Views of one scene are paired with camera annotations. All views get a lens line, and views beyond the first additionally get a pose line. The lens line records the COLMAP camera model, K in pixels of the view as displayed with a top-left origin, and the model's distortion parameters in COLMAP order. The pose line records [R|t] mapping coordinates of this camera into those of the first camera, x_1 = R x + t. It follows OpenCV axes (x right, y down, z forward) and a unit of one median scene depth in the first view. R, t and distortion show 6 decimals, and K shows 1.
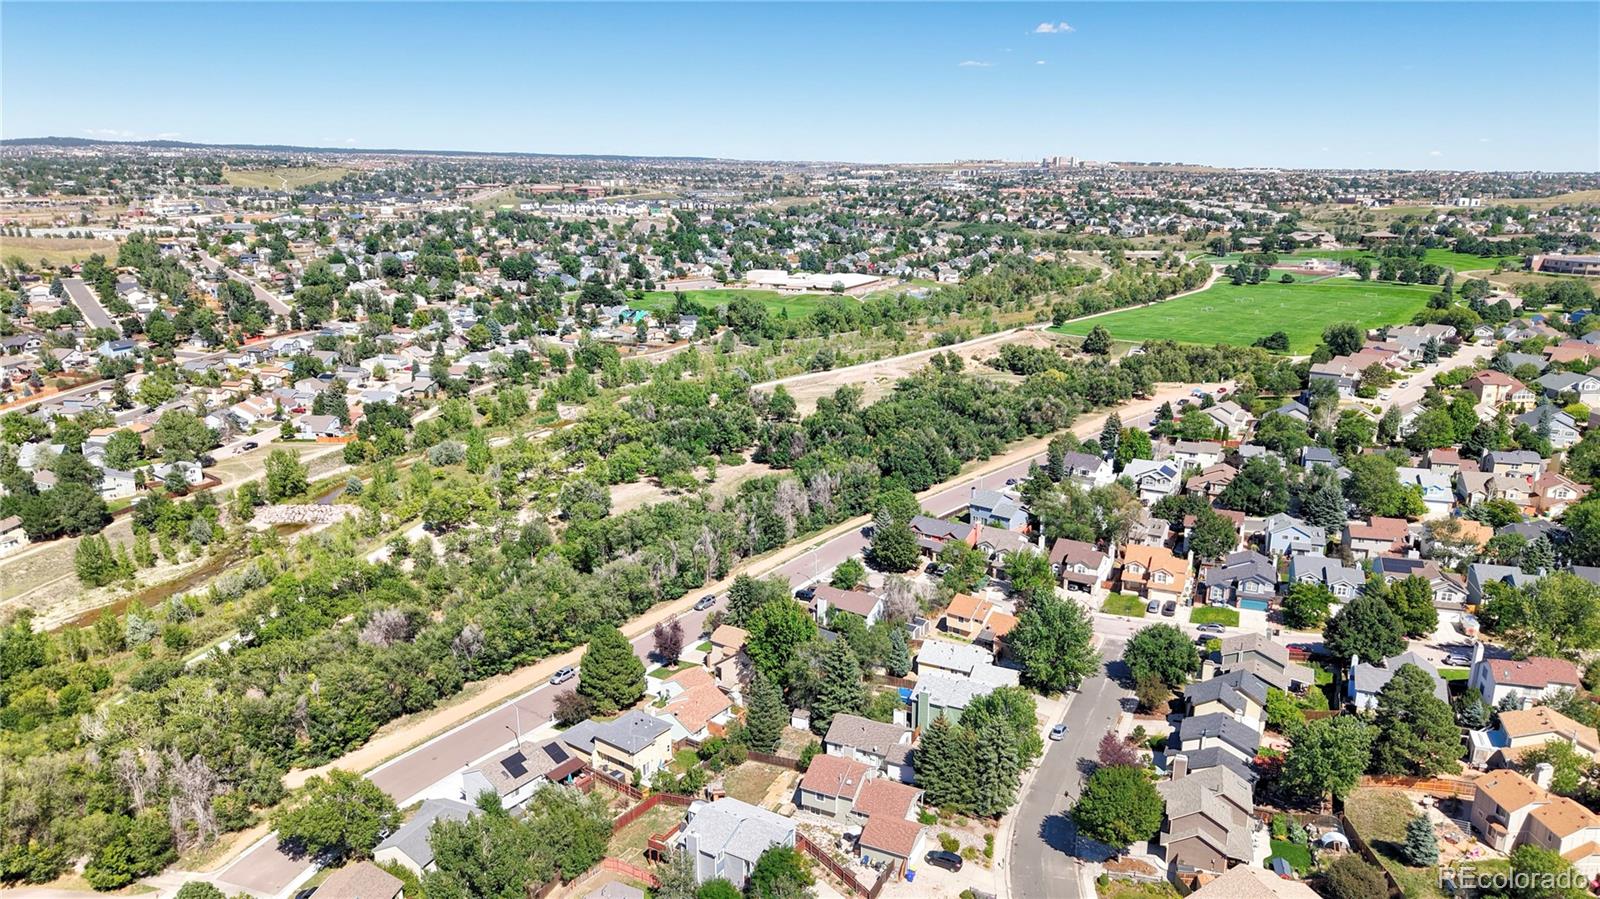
lens RADIAL K [[1075.1, 0, 808.9], [0, 1075.1, 411.1], [0, 0, 1]] dist [0.023695, -0.022856]
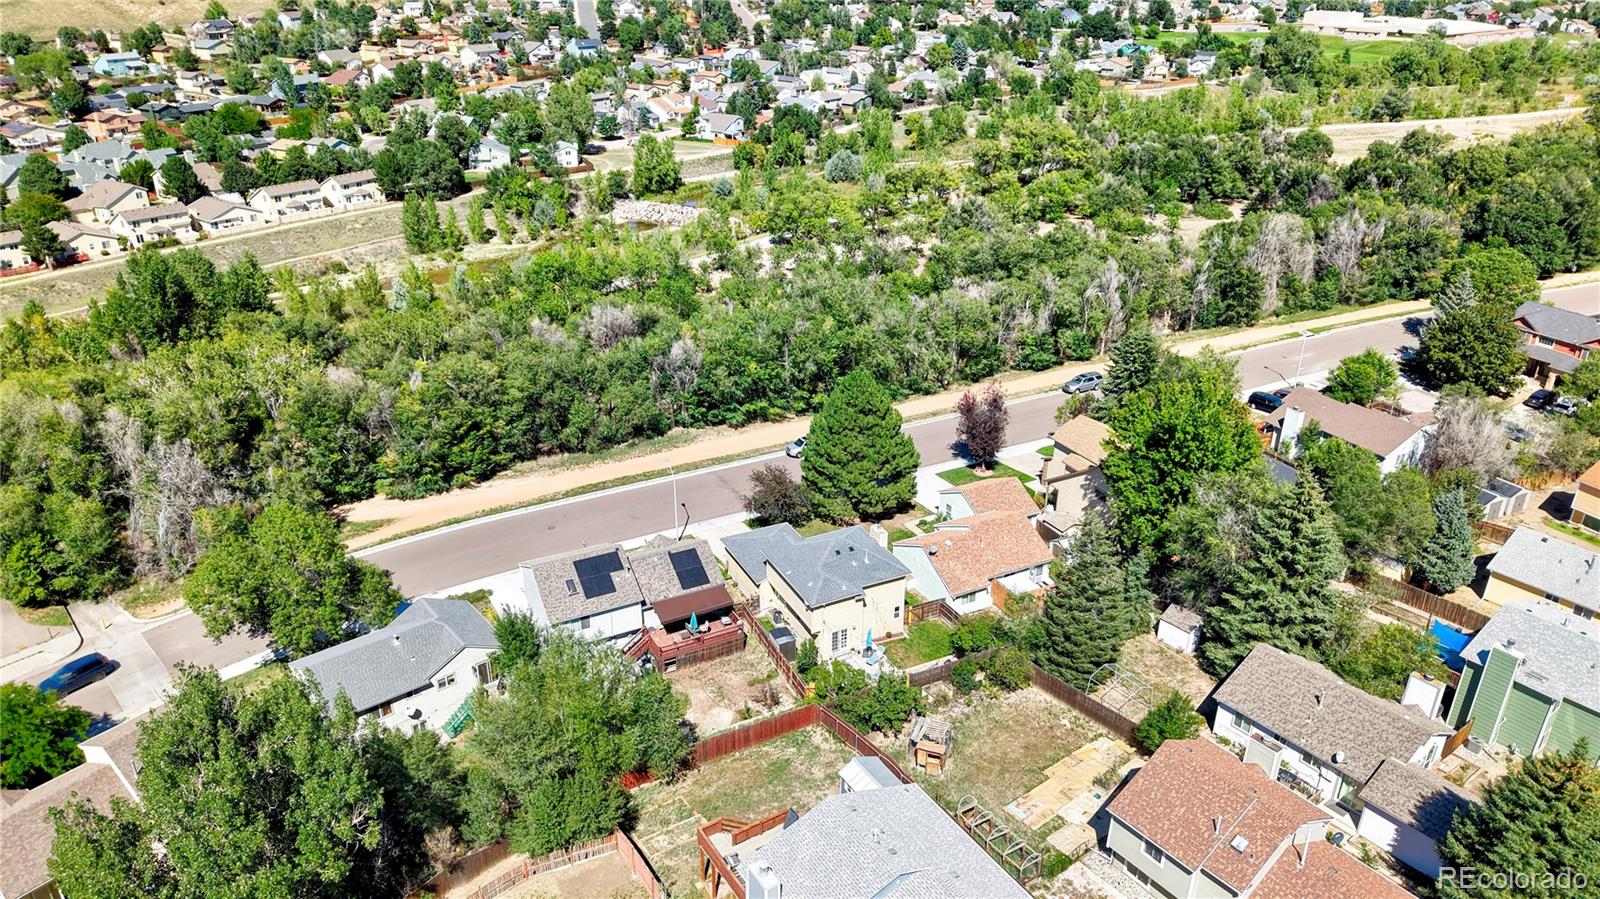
lens RADIAL K [[1075.1, 0, 801.5], [0, 1075.1, 451.5], [0, 0, 1]] dist [0.023695, -0.022856]
pose [[0.887737, 0.200753, -0.414271, 0.017045], [-0.106297, 0.964976, 0.239838, 0.078248], [0.447910, -0.168877, 0.877985, 0.353524]]
